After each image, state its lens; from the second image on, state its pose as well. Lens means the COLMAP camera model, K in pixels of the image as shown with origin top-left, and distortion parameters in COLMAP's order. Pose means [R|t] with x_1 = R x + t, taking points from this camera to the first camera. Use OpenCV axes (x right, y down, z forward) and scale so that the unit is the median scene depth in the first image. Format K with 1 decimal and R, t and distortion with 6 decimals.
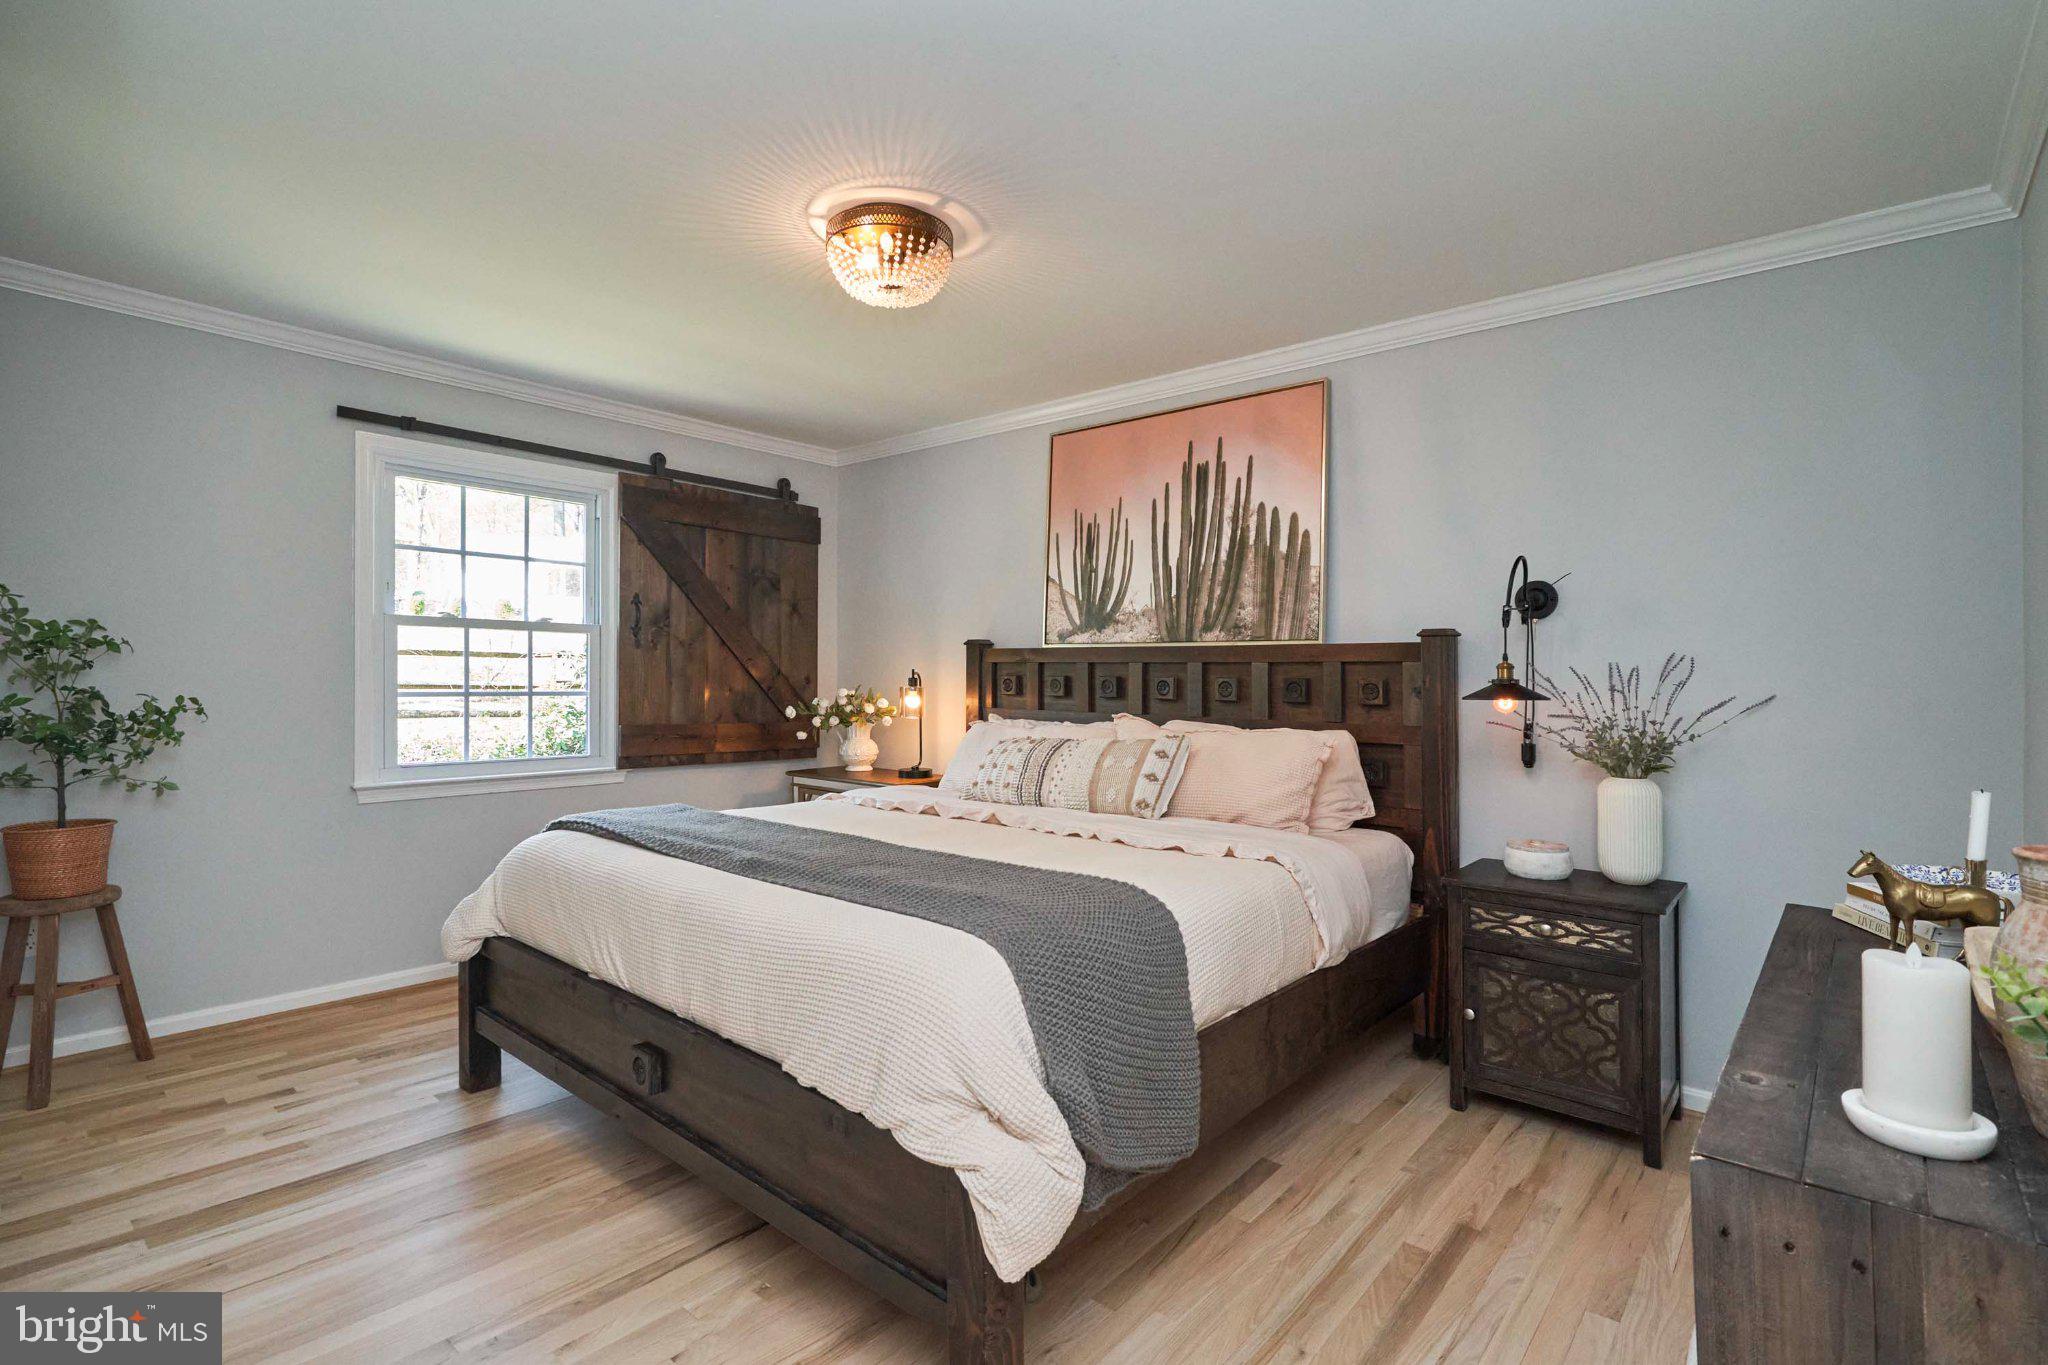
lens RADIAL K [[936.7, 0, 1021.3], [0, 936.7, 677.5], [0, 0, 1]] dist [0.001370, 0.001169]
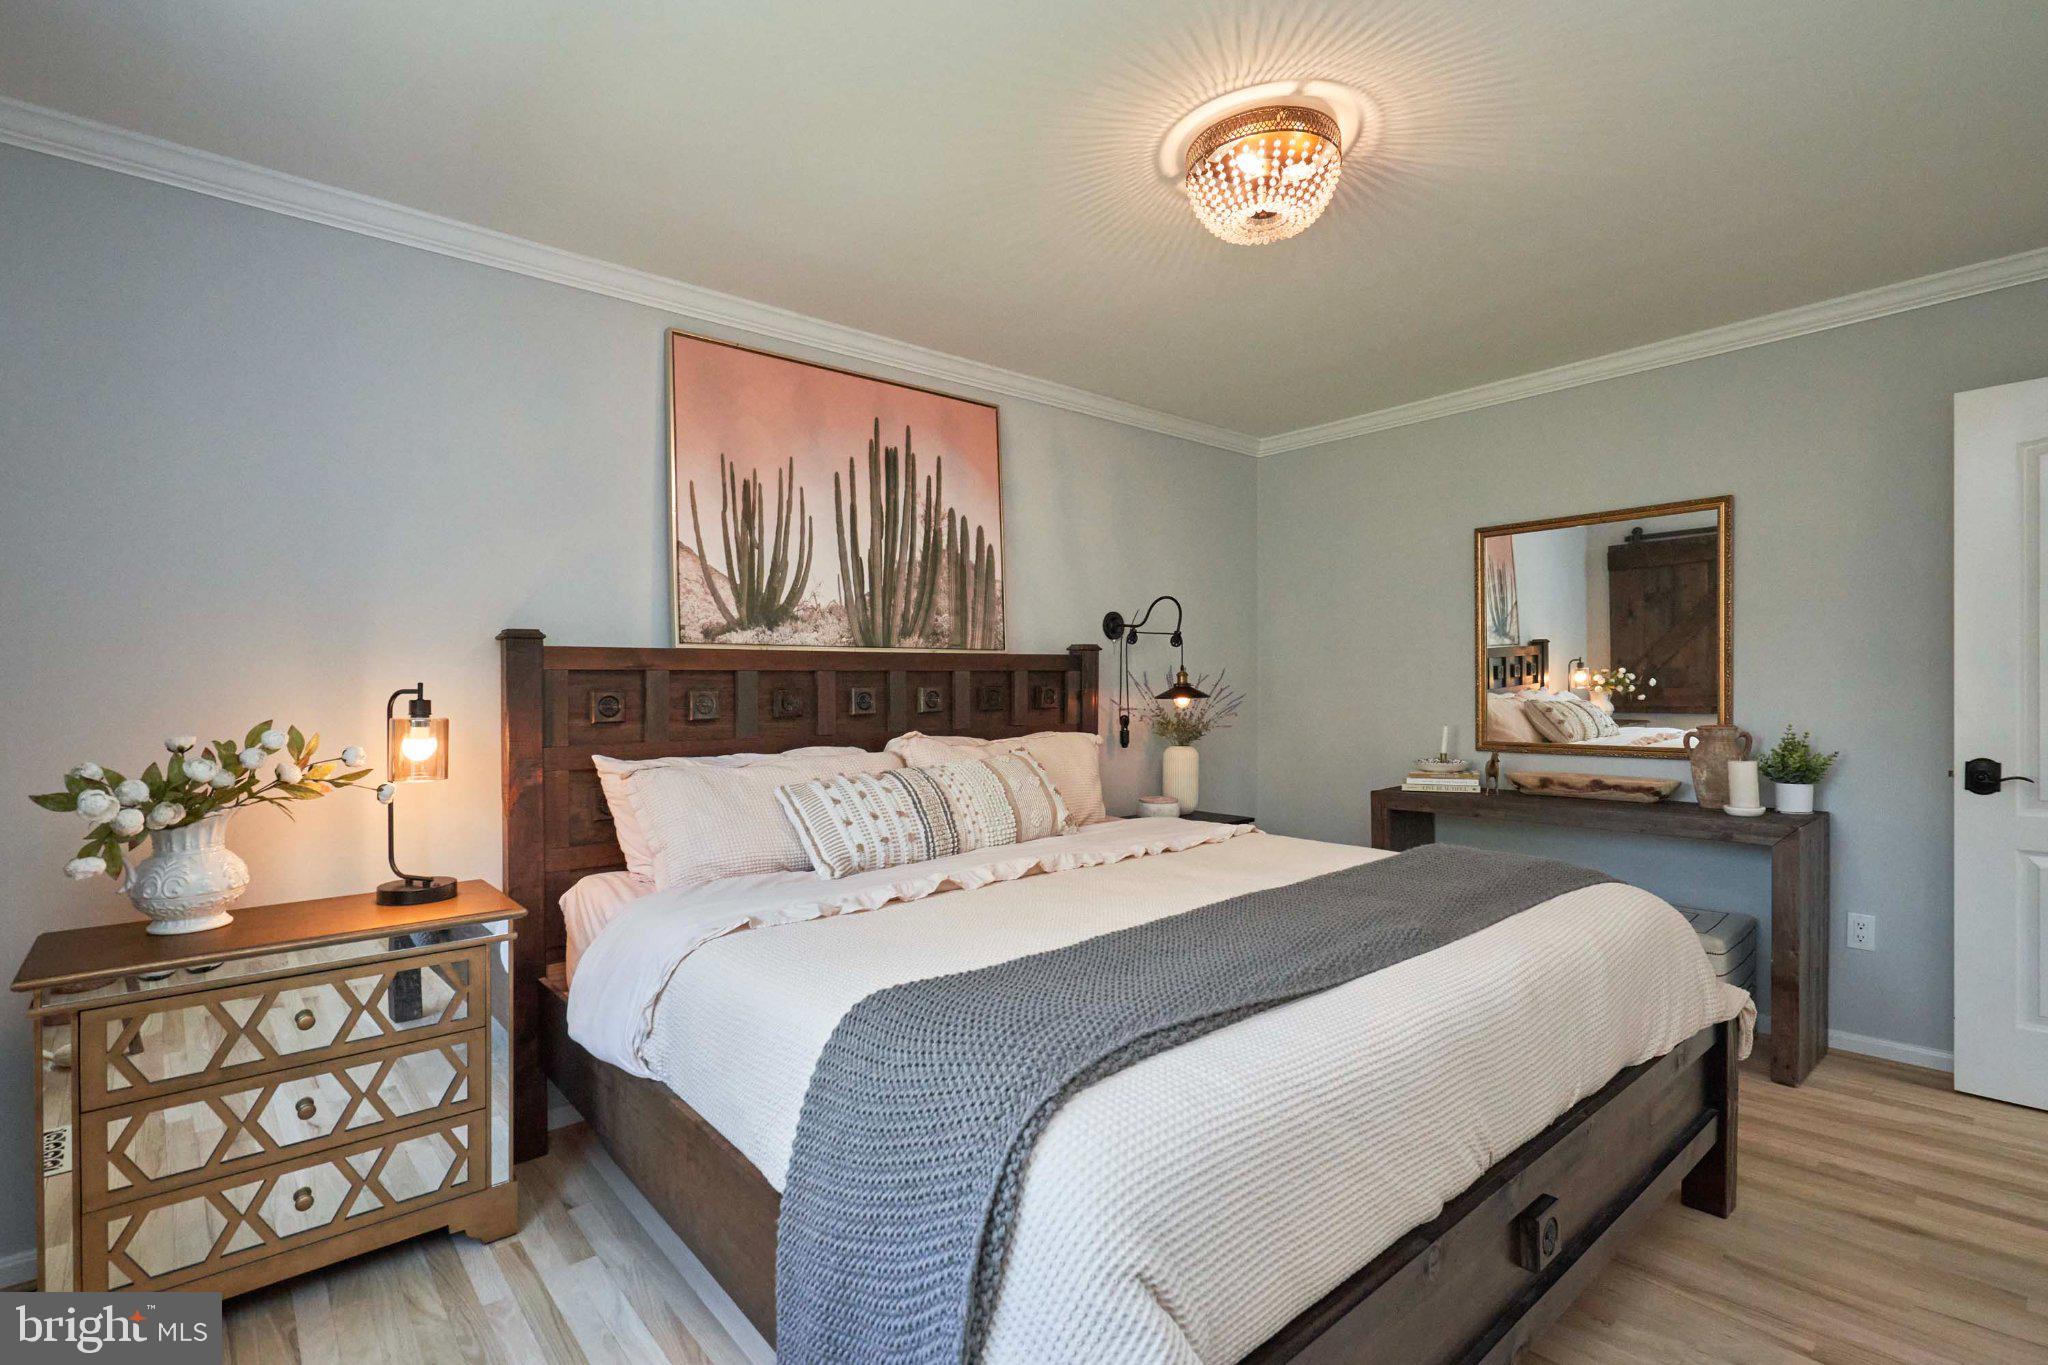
lens RADIAL K [[936.7, 0, 1023.1], [0, 936.7, 694.6], [0, 0, 1]] dist [0.001370, 0.001169]
pose [[0.169208, -0.026004, 0.985237, -0.671261], [0.012152, 0.999631, 0.024297, -0.013660], [-0.985505, 0.007862, 0.169462, 0.726655]]
